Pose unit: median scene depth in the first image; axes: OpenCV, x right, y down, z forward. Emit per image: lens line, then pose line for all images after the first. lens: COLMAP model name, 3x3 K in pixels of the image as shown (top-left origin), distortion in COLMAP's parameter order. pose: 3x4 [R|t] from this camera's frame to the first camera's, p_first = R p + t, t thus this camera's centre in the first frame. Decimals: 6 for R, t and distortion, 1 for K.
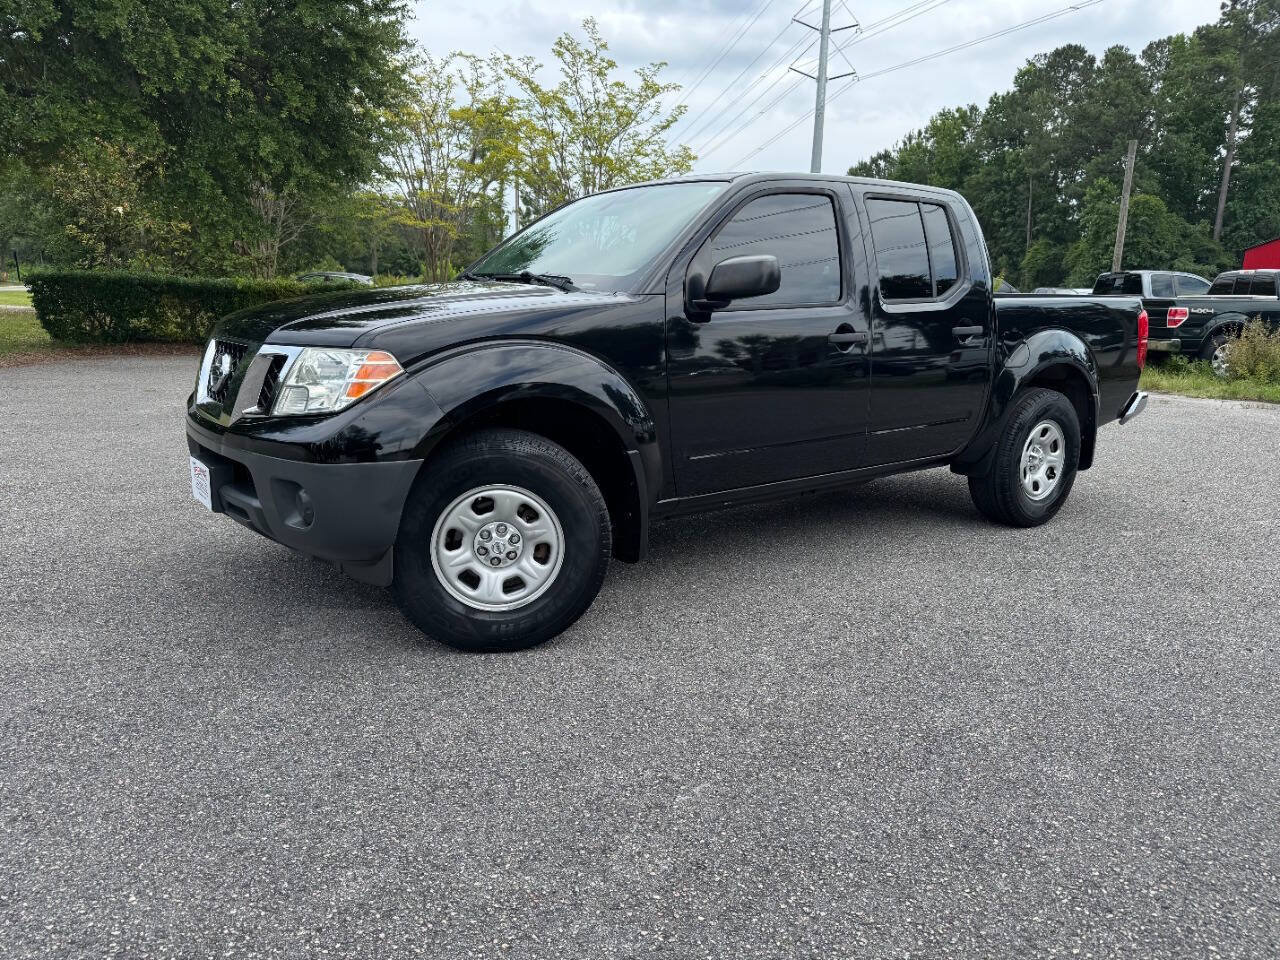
lens RADIAL K [[911.7, 0, 648.7], [0, 911.7, 487.4], [0, 0, 1]] dist [0.015175, -0.015861]
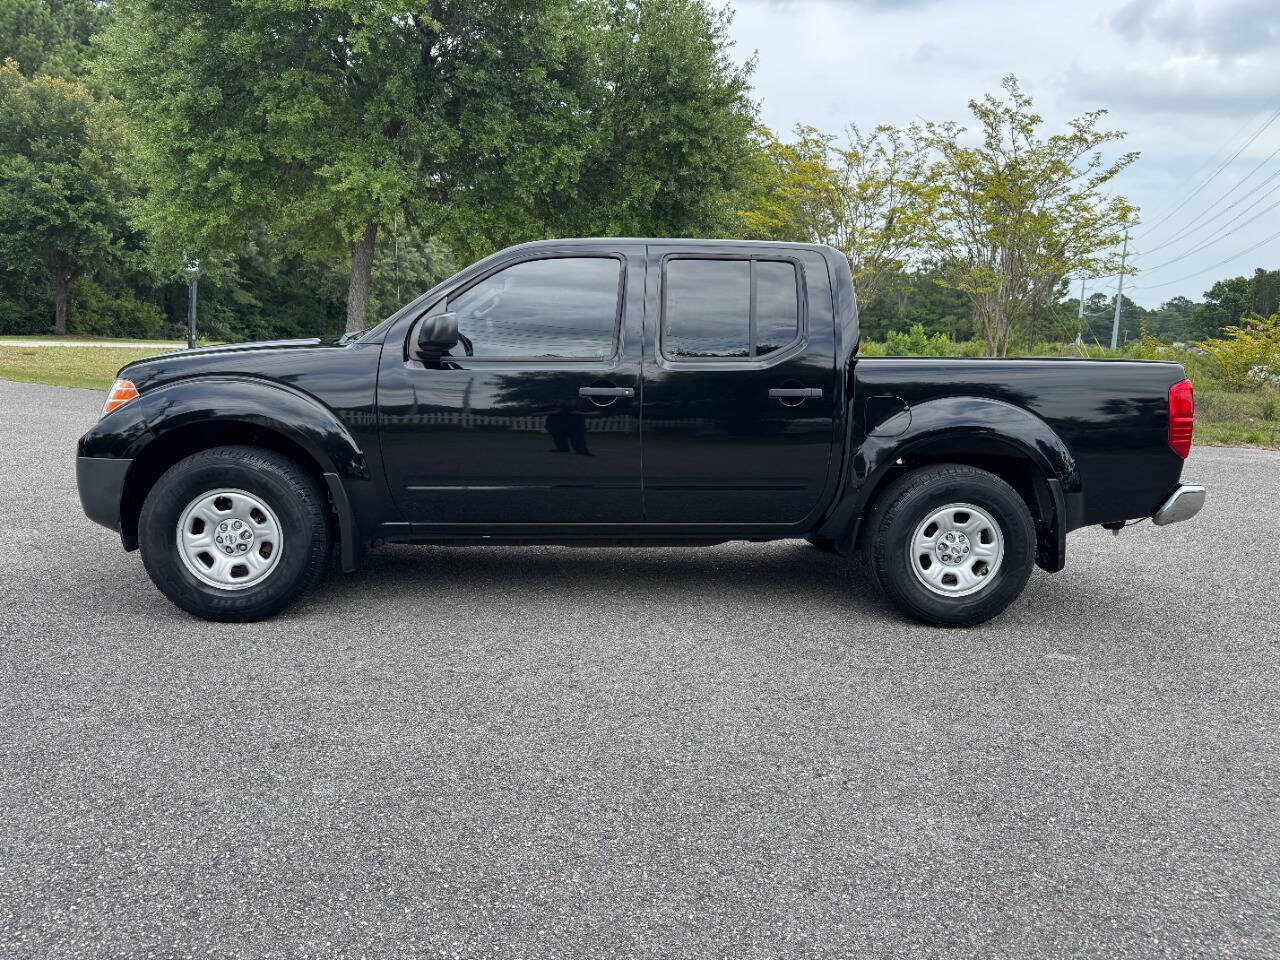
lens RADIAL K [[911.7, 0, 645.4], [0, 911.7, 467.8], [0, 0, 1]] dist [0.015175, -0.015861]
pose [[0.841344, 0.079028, -0.534691, 0.138562], [-0.127143, 0.990431, -0.053675, -0.005124], [0.525333, 0.113141, 0.843341, 0.031299]]
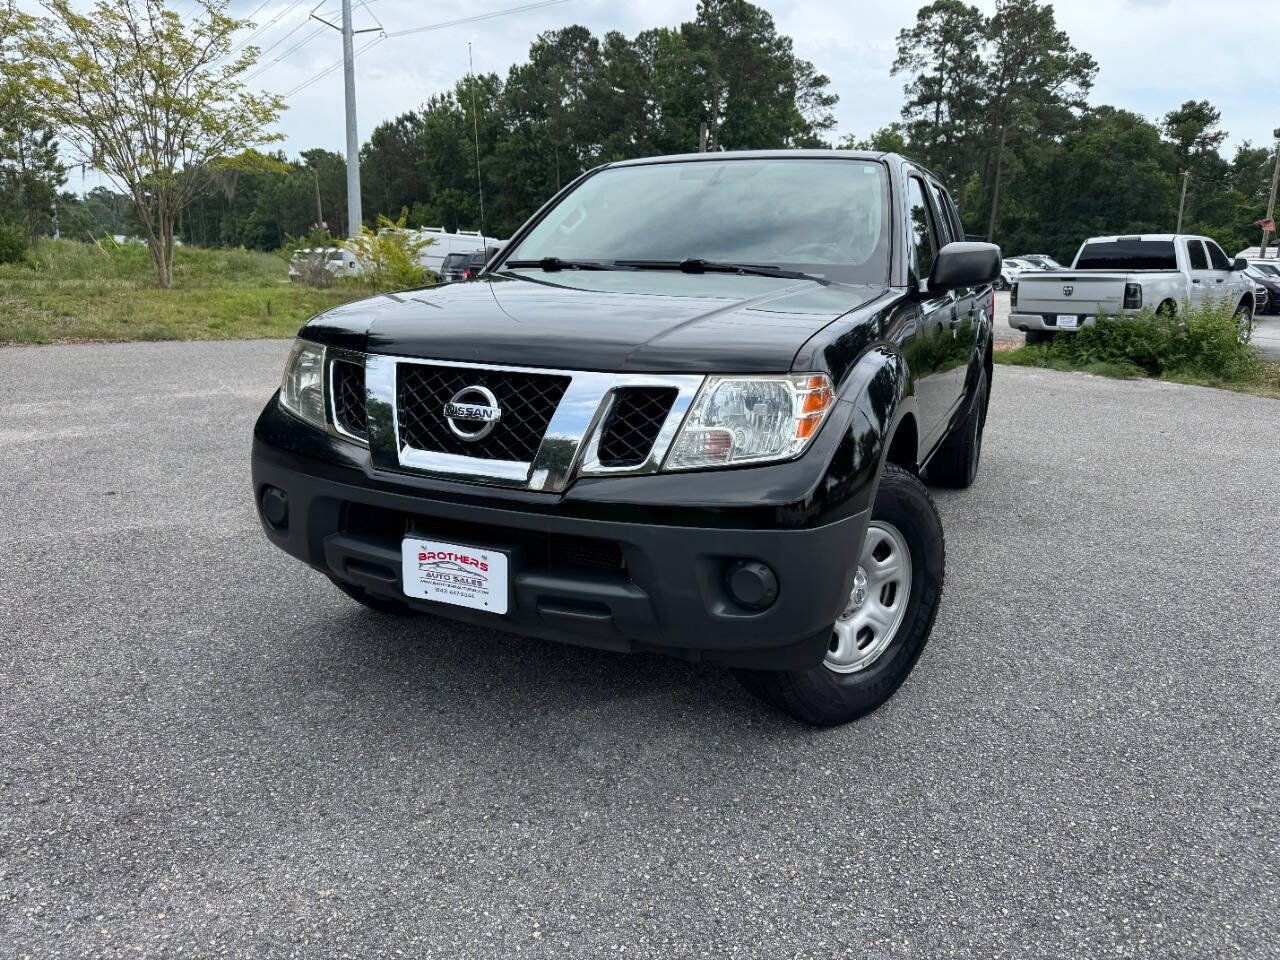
lens RADIAL K [[911.7, 0, 641.1], [0, 911.7, 480.0], [0, 0, 1]] dist [0.015175, -0.015861]
pose [[0.880932, -0.109647, 0.460366, -0.102229], [0.095714, 0.993966, 0.053582, -0.014902], [-0.463464, -0.003139, 0.886110, 0.048631]]
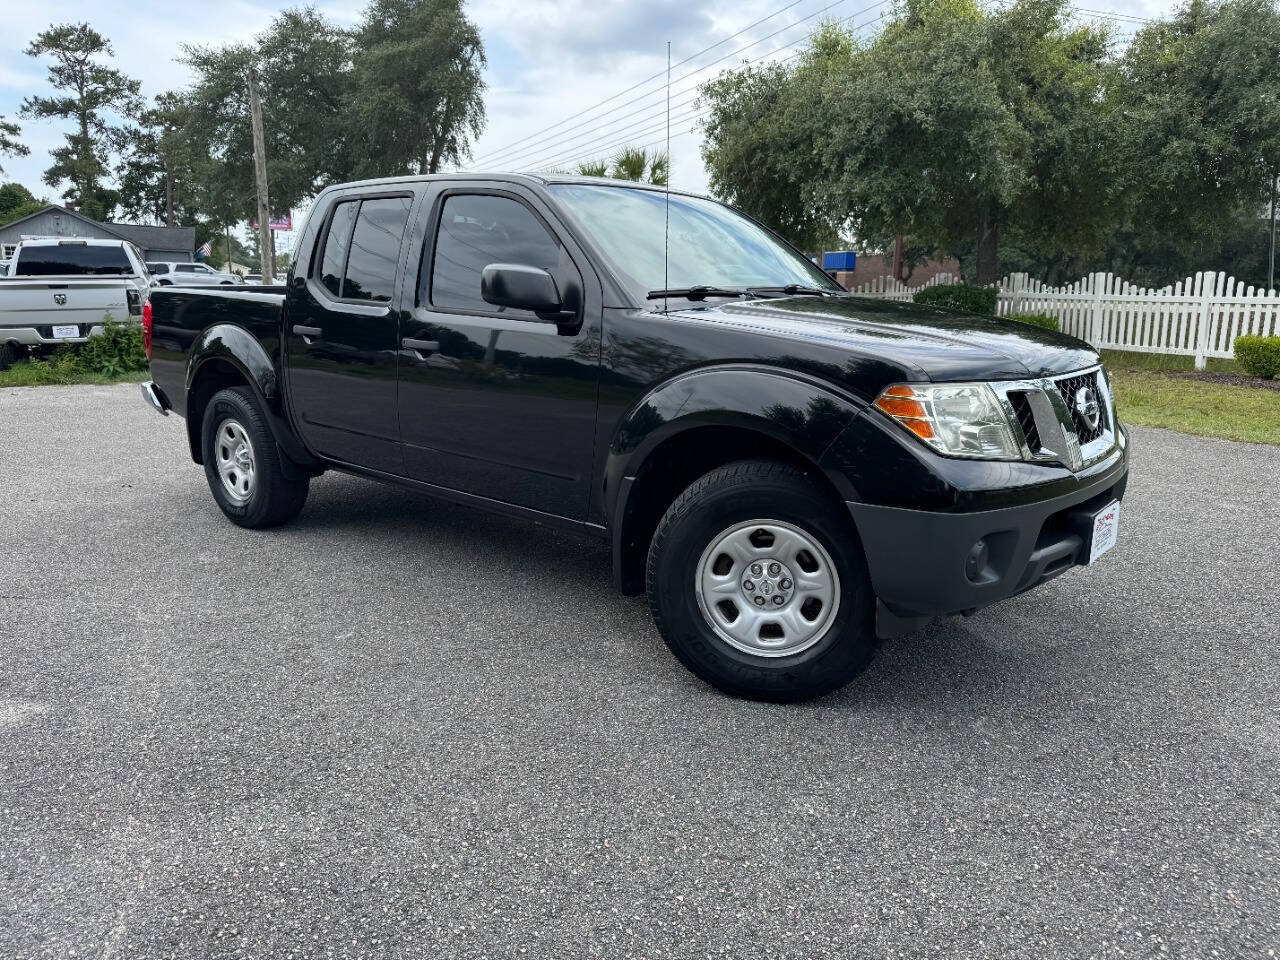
lens RADIAL K [[911.7, 0, 636.5], [0, 911.7, 480.5], [0, 0, 1]] dist [0.015175, -0.015861]
pose [[-0.202707, -0.226993, 0.952567, -0.189489], [0.194516, 0.944044, 0.266355, -0.058292], [-0.959726, 0.239281, -0.147210, 0.237359]]
